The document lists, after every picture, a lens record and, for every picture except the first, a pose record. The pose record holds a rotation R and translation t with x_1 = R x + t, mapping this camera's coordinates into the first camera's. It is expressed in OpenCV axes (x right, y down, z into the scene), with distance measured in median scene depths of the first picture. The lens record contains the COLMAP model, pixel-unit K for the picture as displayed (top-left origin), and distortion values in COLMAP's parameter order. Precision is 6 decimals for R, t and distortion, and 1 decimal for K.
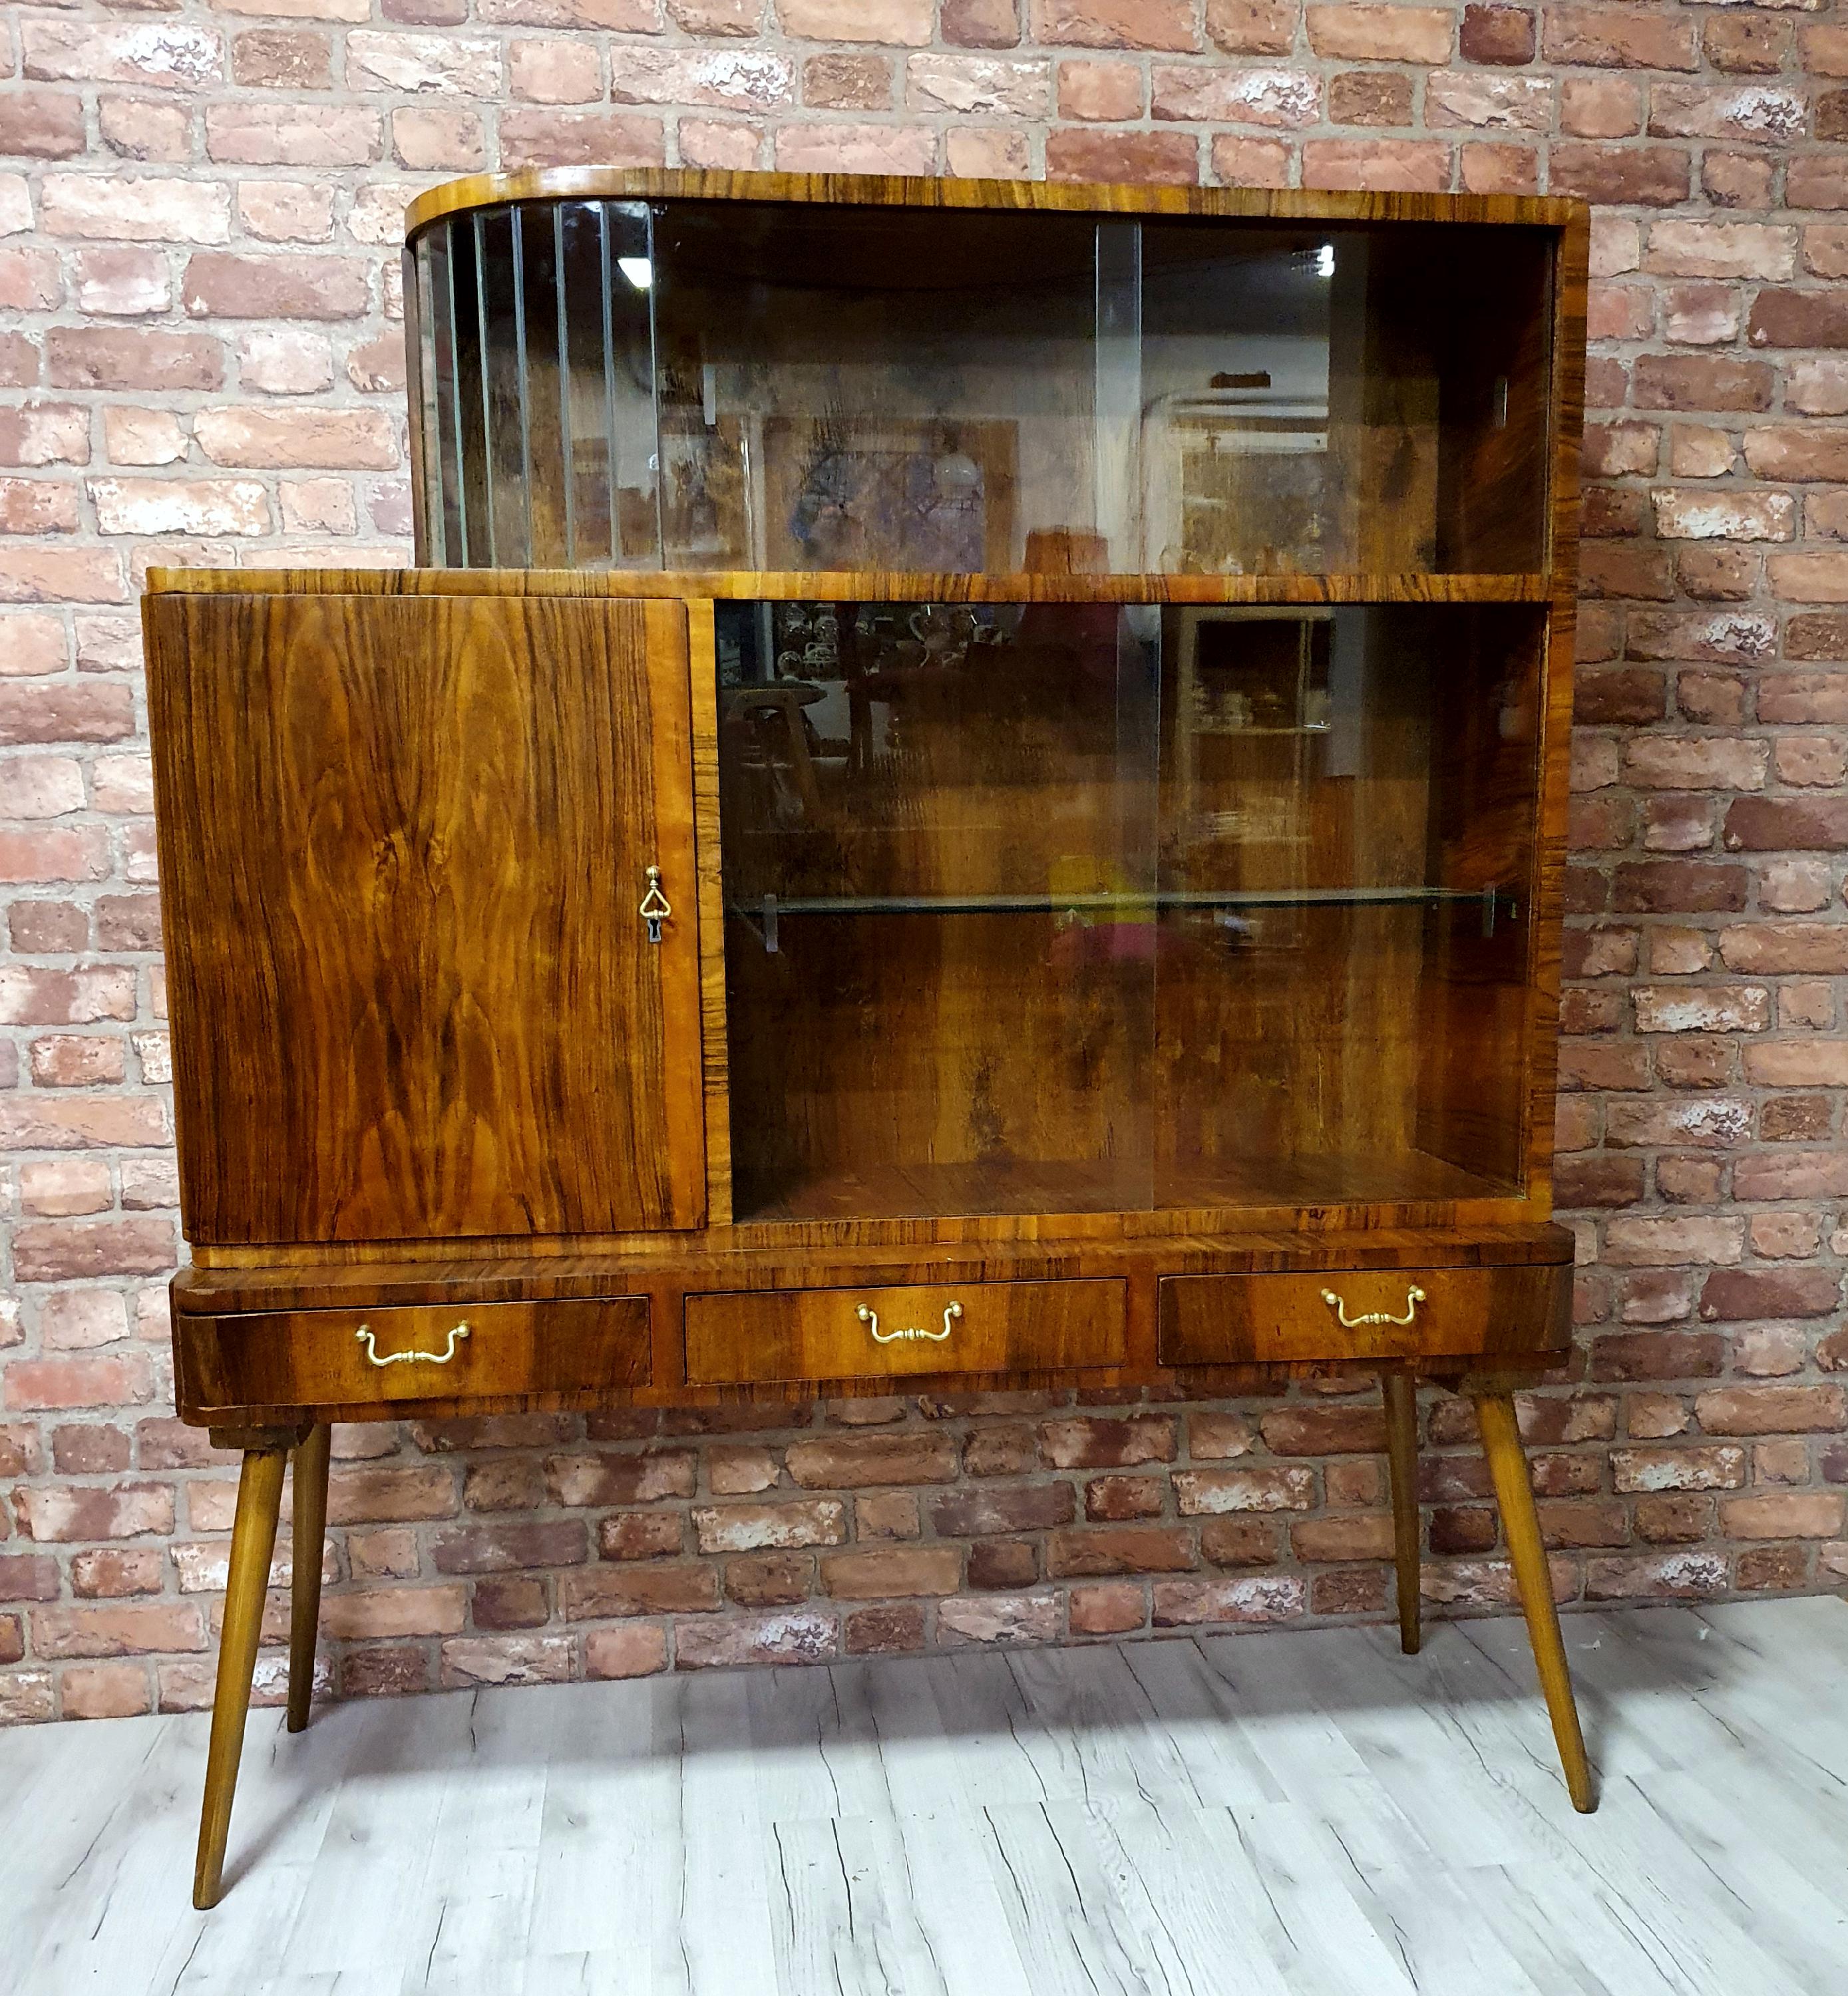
lens RADIAL K [[2049.7, 0, 959.6], [0, 2049.7, 1115.6], [0, 0, 1]] dist [0.008031, 0.000000]
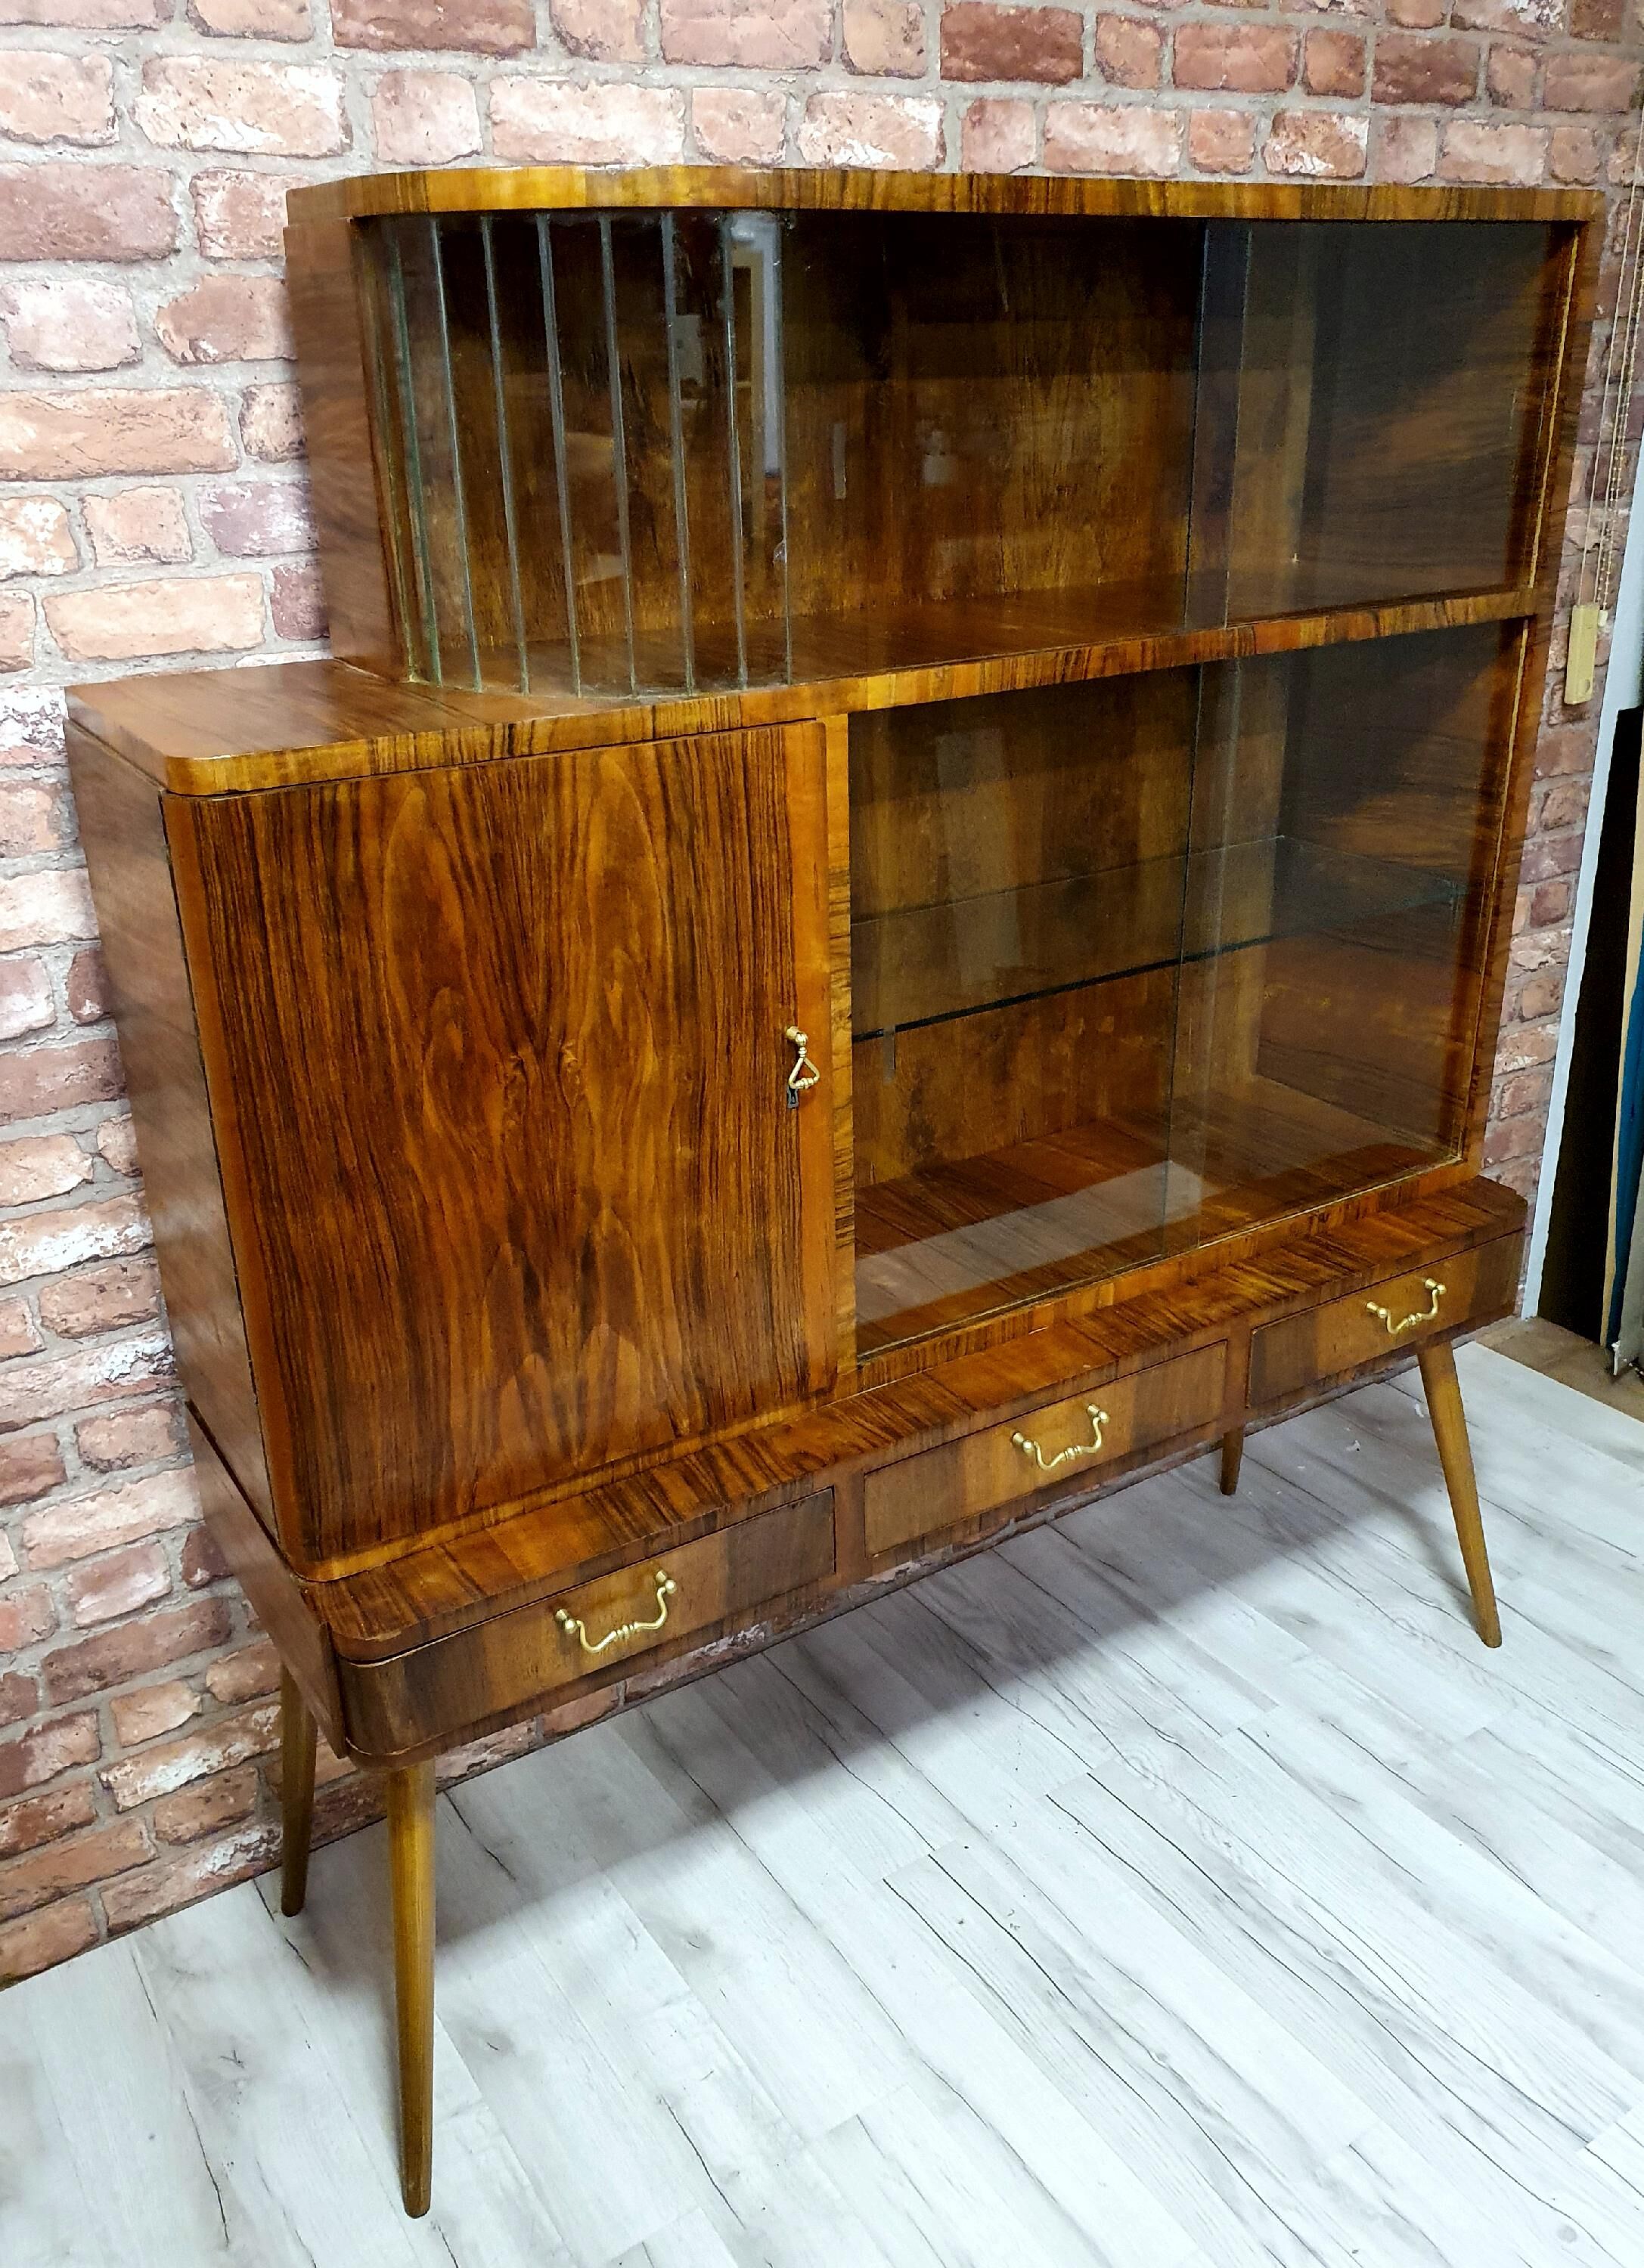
lens RADIAL K [[1871.8, 0, 840.3], [0, 1871.8, 1119.7], [0, 0, 1]] dist [0.003968, 0.026676]
pose [[0.903810, -0.173106, 0.391359, -0.393948], [0.071725, 0.962872, 0.260256, -0.253777], [-0.421881, -0.207152, 0.882669, 0.252641]]
